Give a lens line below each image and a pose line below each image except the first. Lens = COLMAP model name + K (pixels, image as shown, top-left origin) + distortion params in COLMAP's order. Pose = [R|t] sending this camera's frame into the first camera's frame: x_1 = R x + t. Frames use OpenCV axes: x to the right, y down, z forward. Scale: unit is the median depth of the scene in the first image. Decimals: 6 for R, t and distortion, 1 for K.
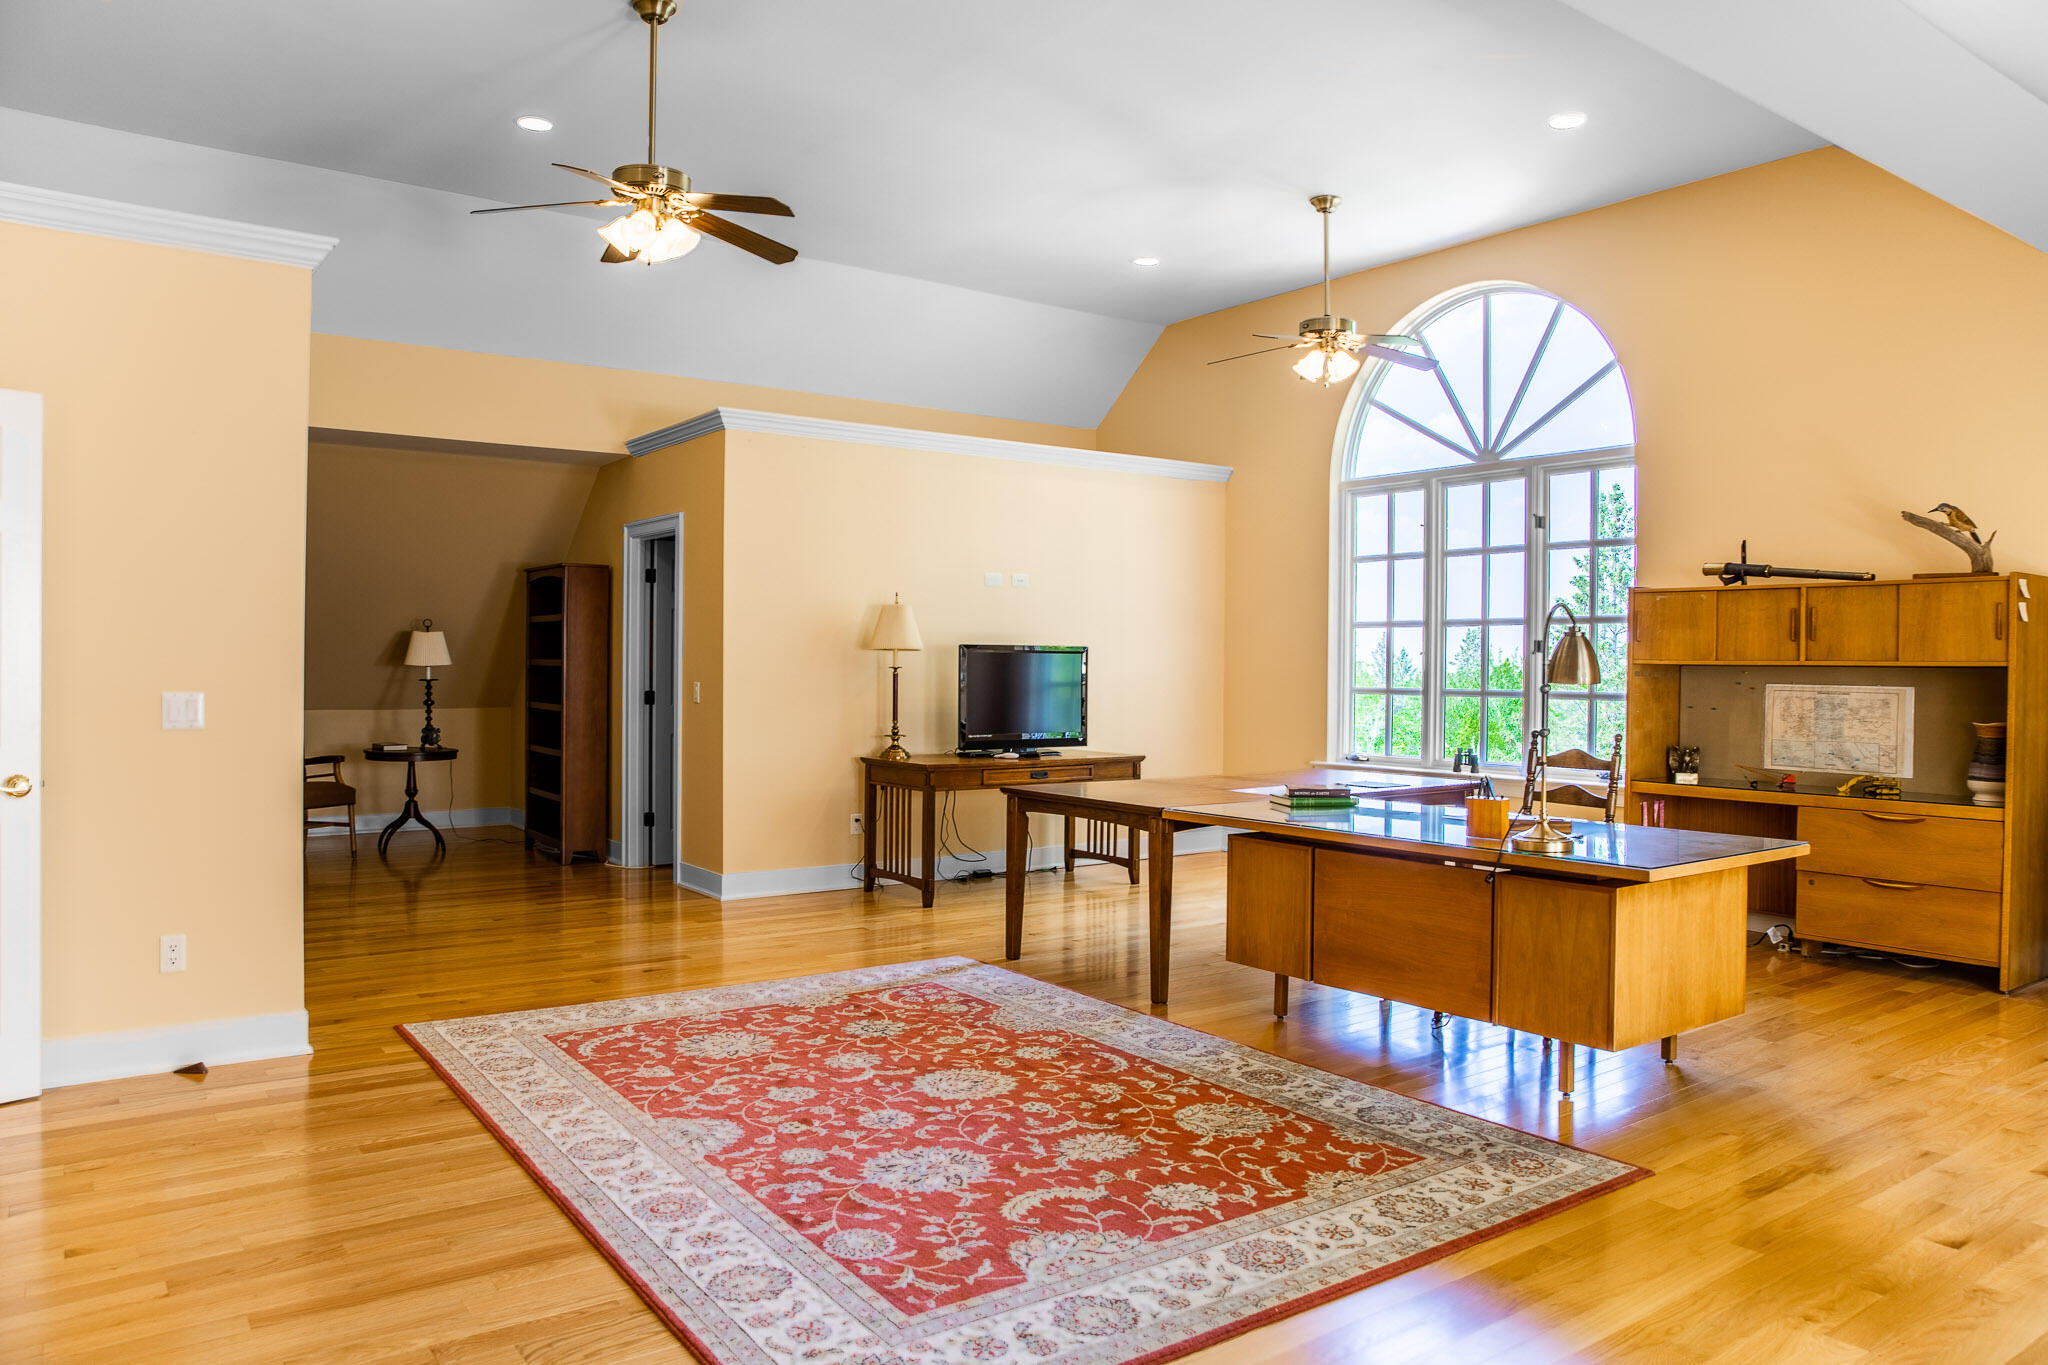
lens RADIAL K [[1408.5, 0, 1030.4], [0, 1408.5, 679.7], [0, 0, 1]] dist [-0.102390, 0.072586]
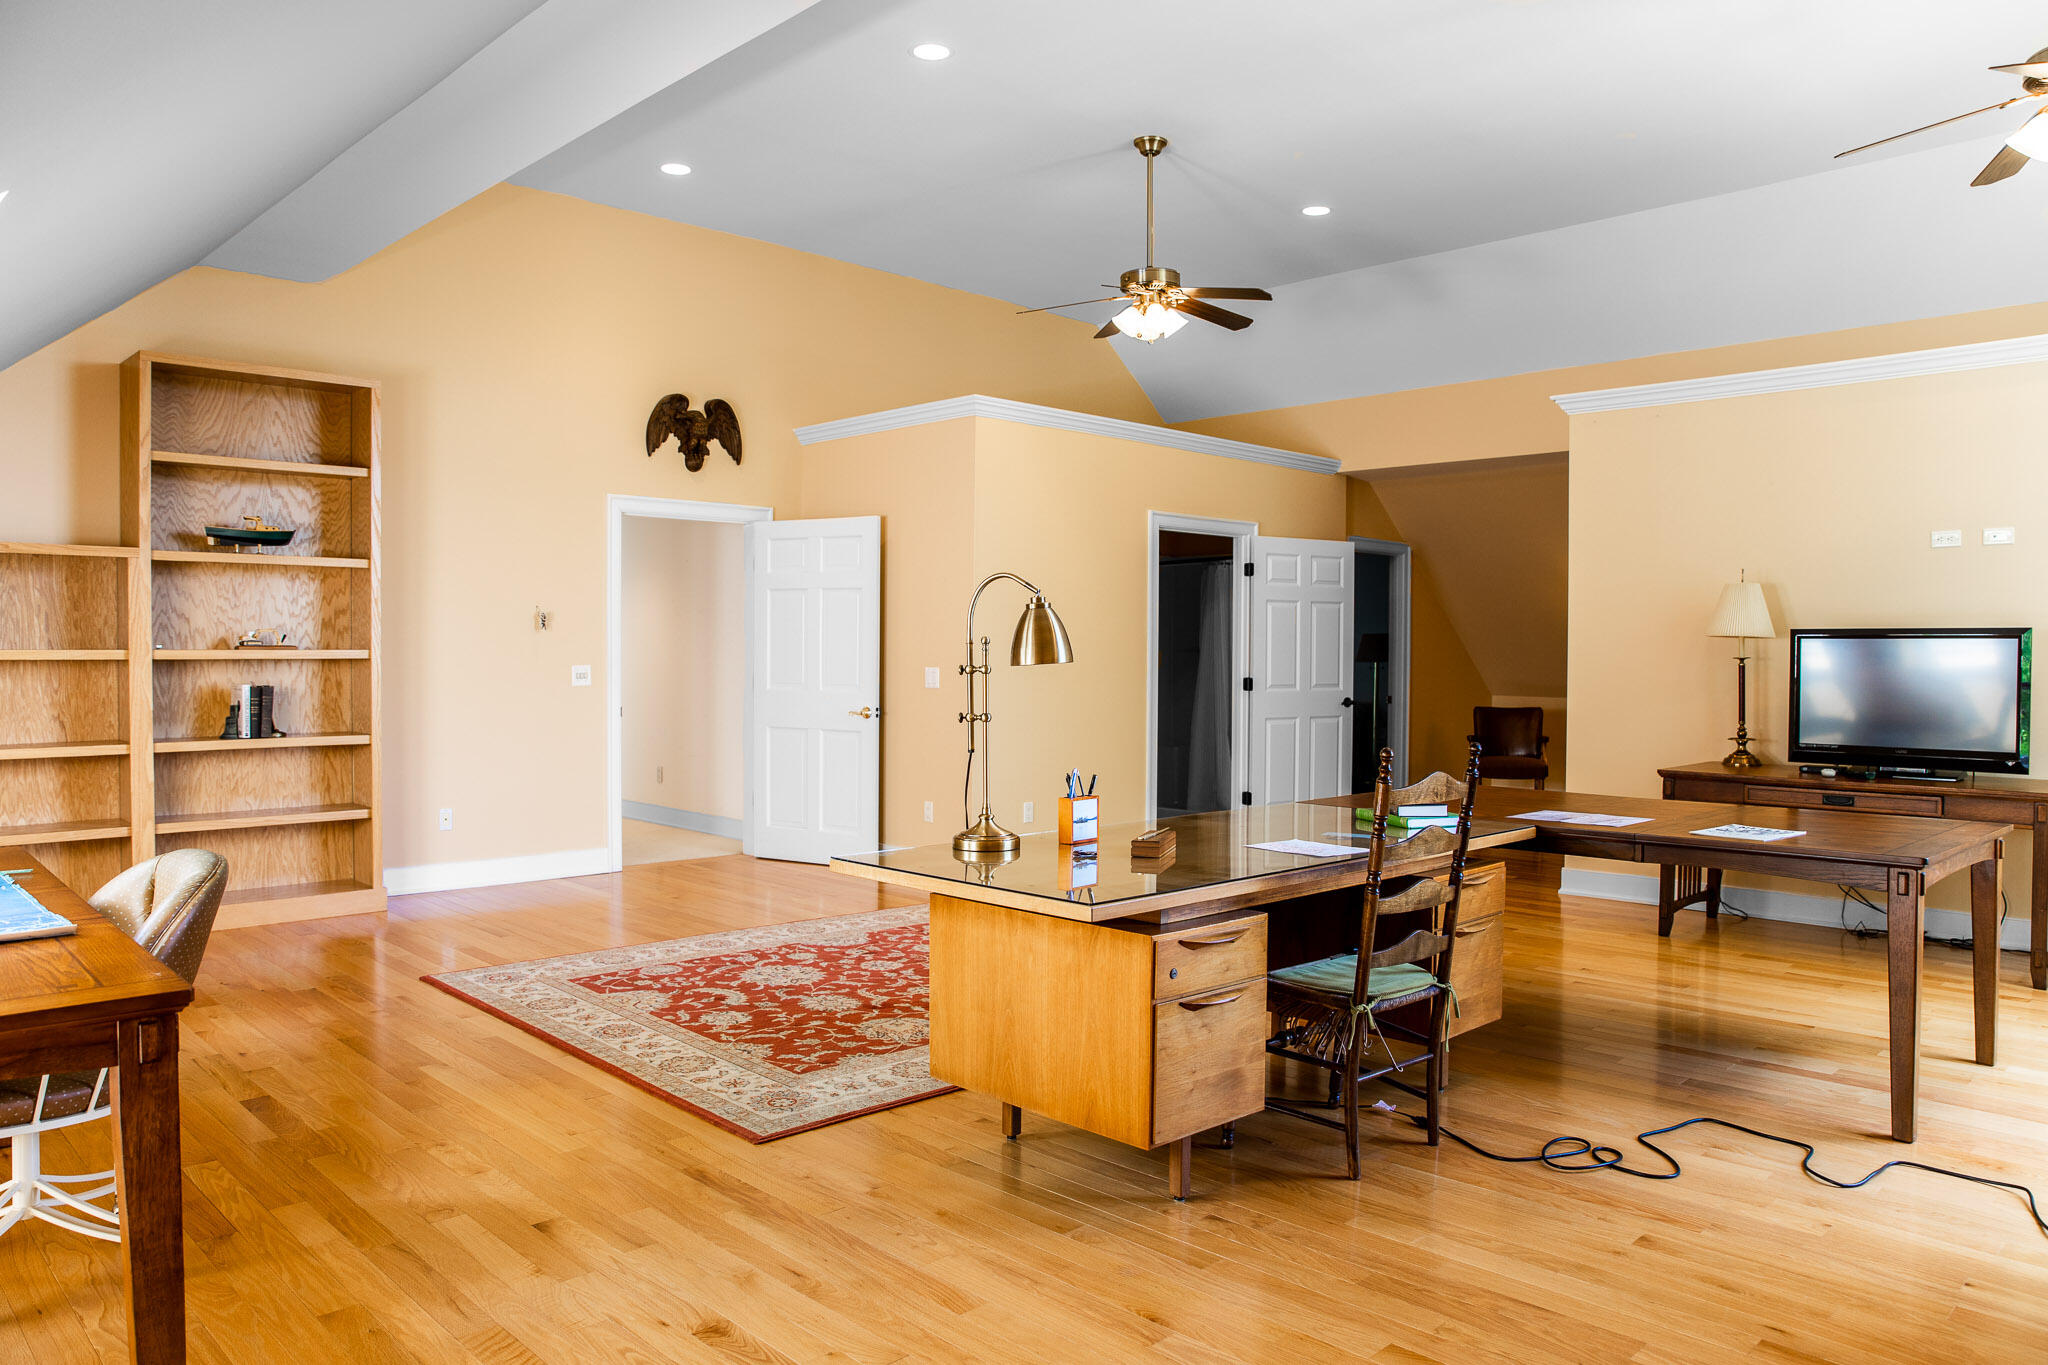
lens RADIAL K [[1408.5, 0, 1030.9], [0, 1408.5, 676.3], [0, 0, 1]] dist [-0.102390, 0.072586]
pose [[0.141027, 0.012231, -0.989930, 1.485633], [-0.015353, 0.999830, 0.010167, 0.000381], [0.989887, 0.013764, 0.141191, 1.043573]]
